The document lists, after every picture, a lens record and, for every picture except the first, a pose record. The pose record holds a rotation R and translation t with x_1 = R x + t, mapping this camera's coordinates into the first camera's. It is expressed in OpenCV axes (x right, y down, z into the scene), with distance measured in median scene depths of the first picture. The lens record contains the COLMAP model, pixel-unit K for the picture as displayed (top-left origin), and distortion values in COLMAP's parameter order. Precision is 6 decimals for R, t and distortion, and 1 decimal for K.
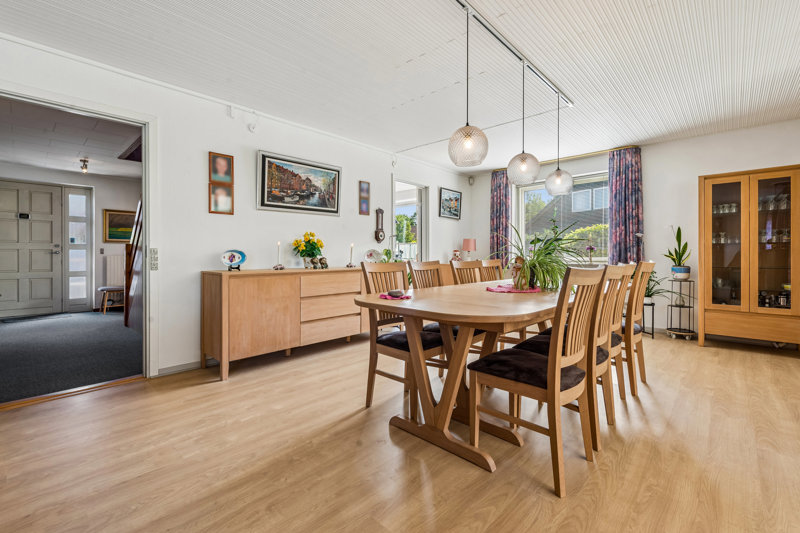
lens RADIAL K [[350.4, 0, 400.2], [0, 350.4, 250.8], [0, 0, 1]] dist [0.001445, -0.000065]
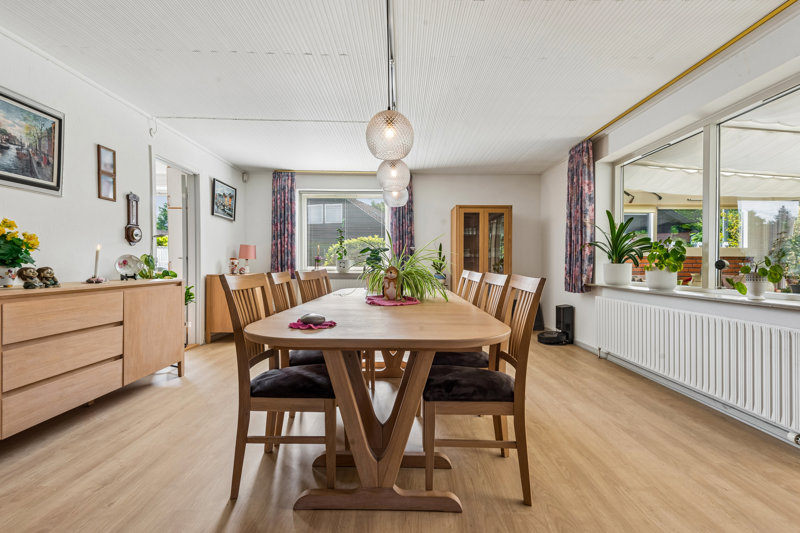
lens RADIAL K [[348.9, 0, 400.0], [0, 348.9, 266.5], [0, 0, 1]] dist [0.020228, -0.000158]
pose [[0.727519, 0.002024, 0.686085, -0.173549], [-0.015747, 0.999781, 0.013749, 0.001416], [-0.685907, -0.020807, 0.727392, 0.177449]]
